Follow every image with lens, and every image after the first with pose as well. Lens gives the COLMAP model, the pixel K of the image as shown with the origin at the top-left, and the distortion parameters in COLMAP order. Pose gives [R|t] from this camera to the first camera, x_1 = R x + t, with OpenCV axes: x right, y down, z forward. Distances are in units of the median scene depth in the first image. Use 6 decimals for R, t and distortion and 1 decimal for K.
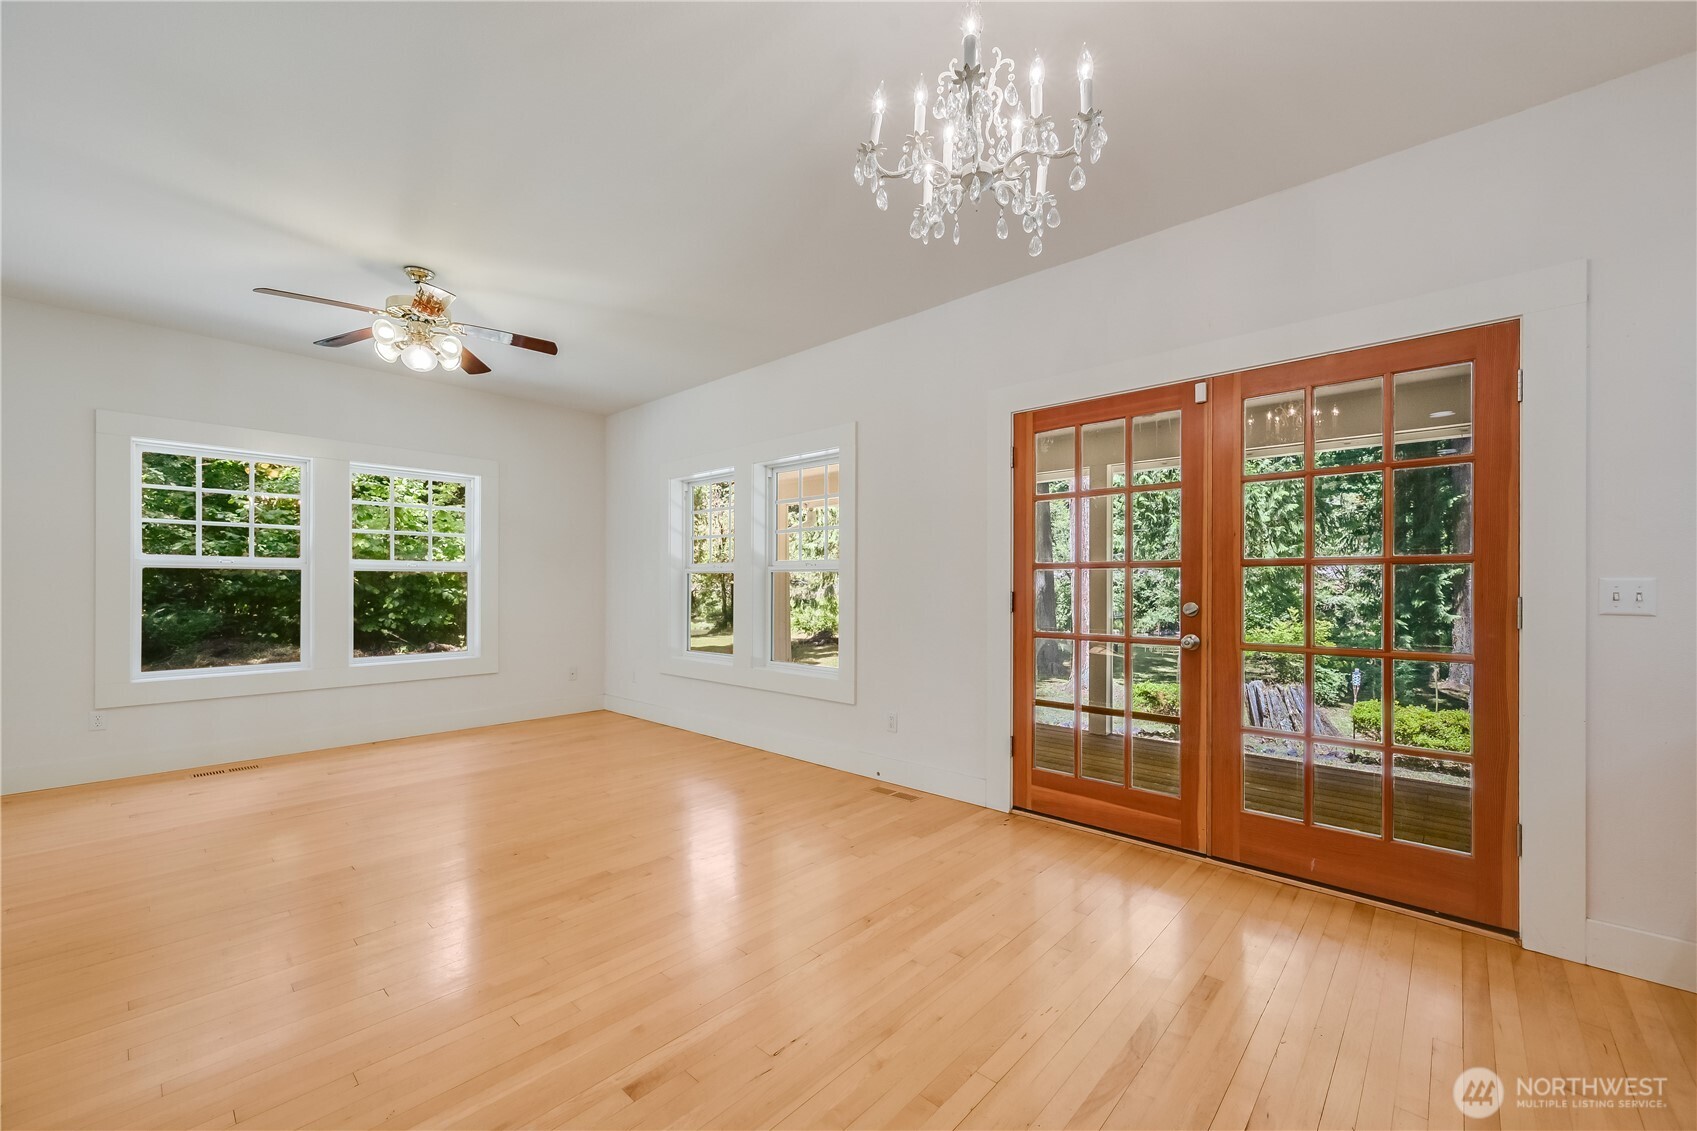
lens RADIAL K [[665.0, 0, 853.4], [0, 665.0, 581.9], [0, 0, 1]] dist [-0.000287, 0.000000]
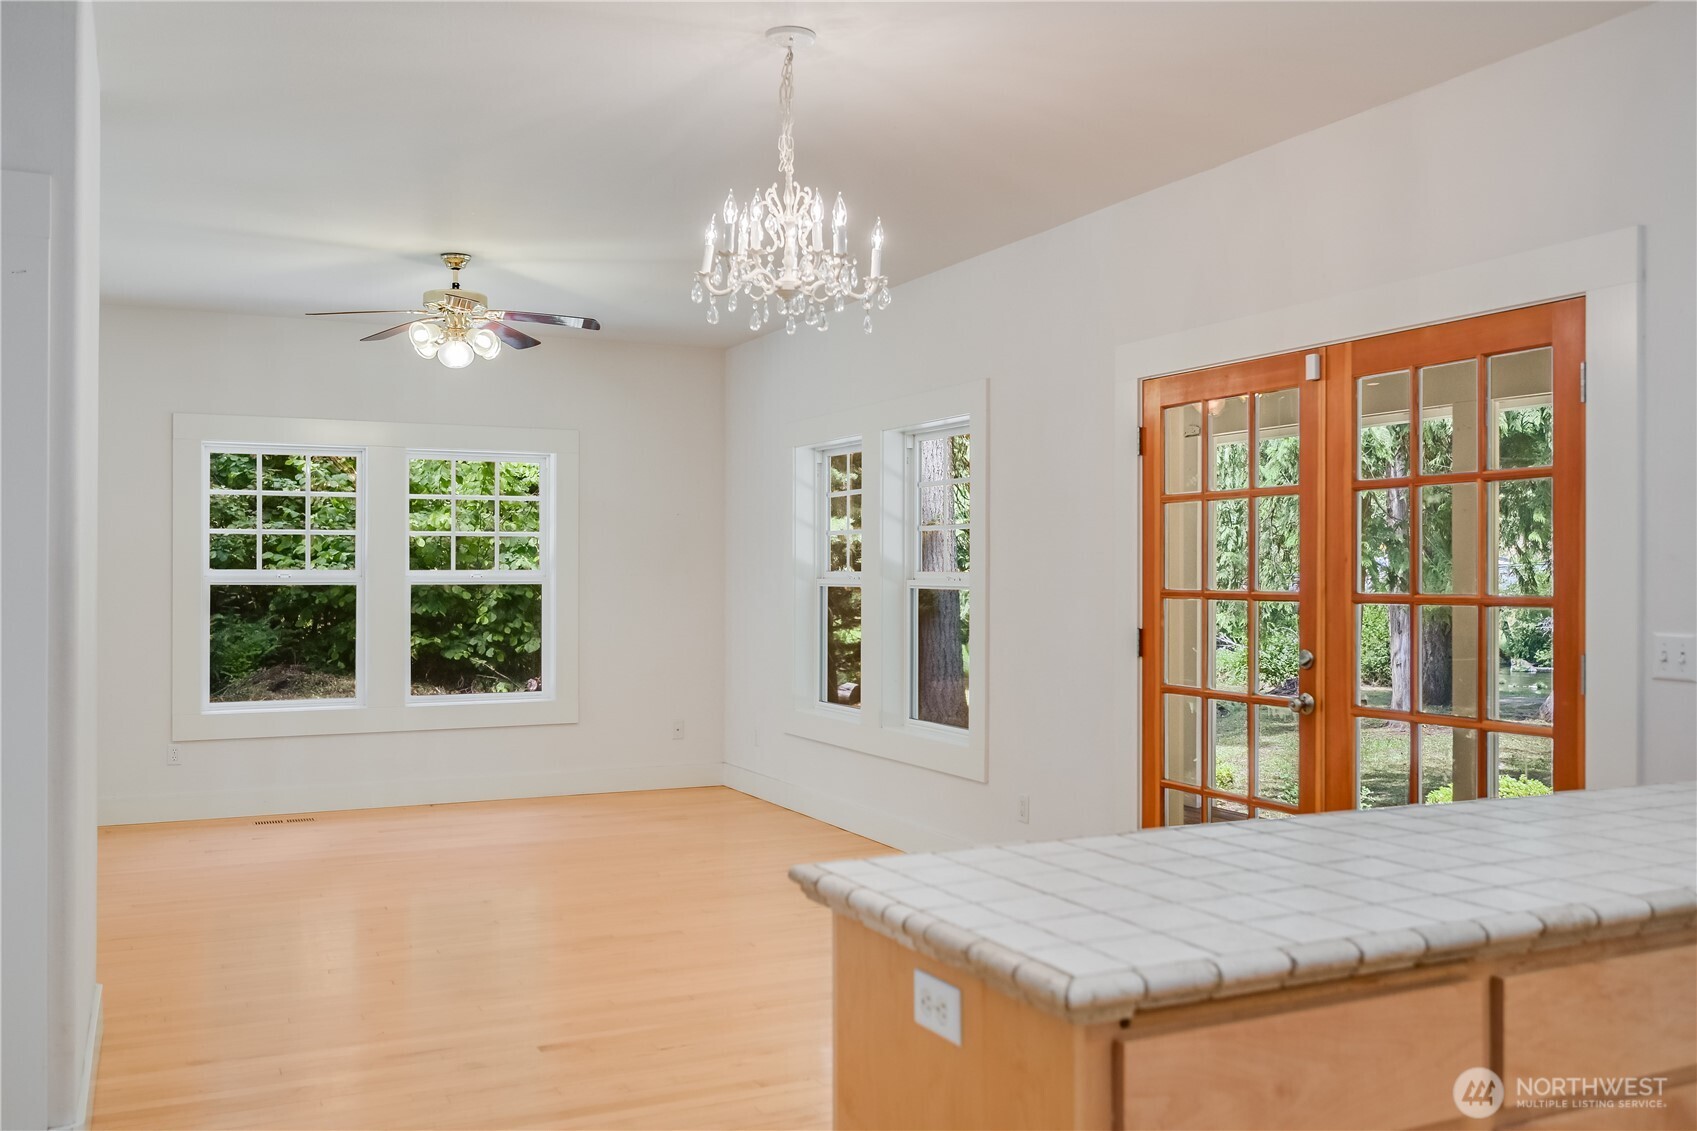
lens RADIAL K [[1448.1, 0, 848.5], [0, 1448.1, 565.5], [0, 0, 1]] dist [-0.003120, -0.000109]
pose [[0.927156, -0.001748, -0.374673, 0.445201], [0.000945, 0.999997, -0.002327, -0.041299], [0.374676, 0.001803, 0.927154, -0.473518]]
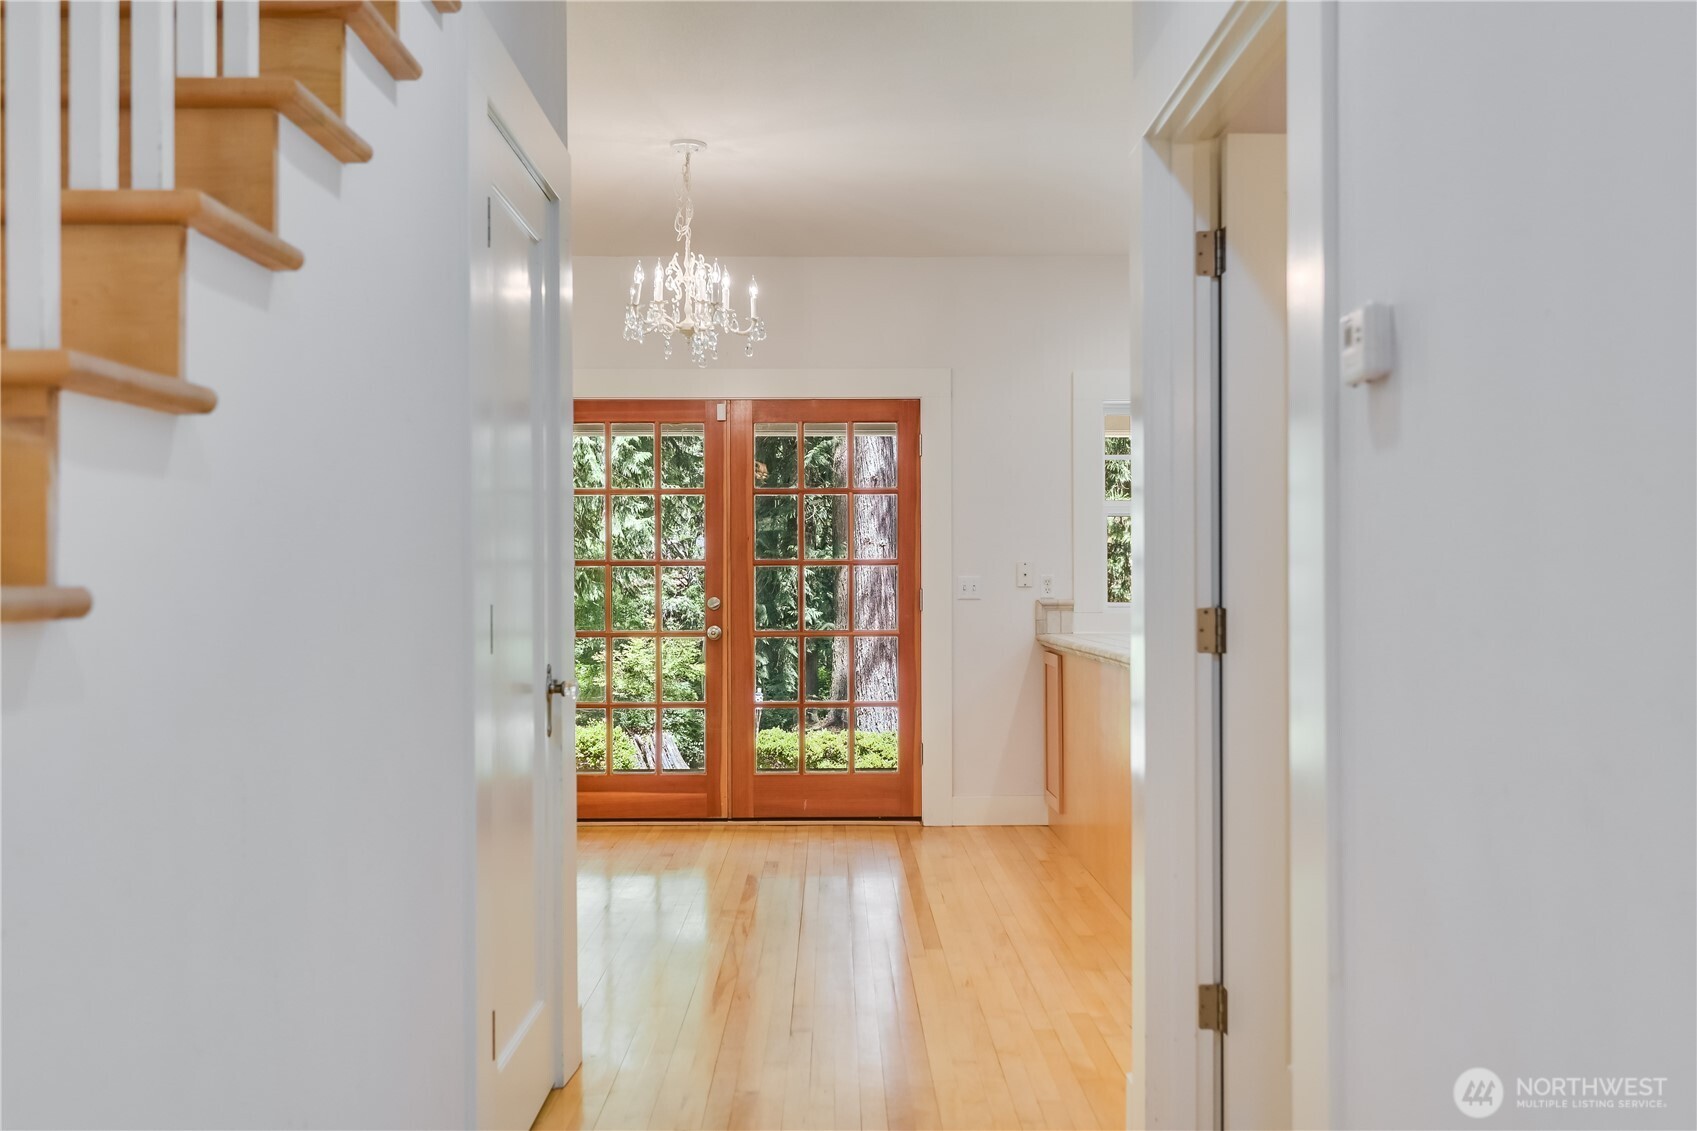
lens RADIAL K [[1452.9, 0, 849.3], [0, 1452.9, 576.0], [0, 0, 1]] dist [0.001943, -0.003500]
pose [[0.728970, -0.004114, 0.684533, -0.696721], [0.003255, 0.999991, 0.002545, -0.007621], [-0.684538, 0.000373, 0.728977, -0.654227]]
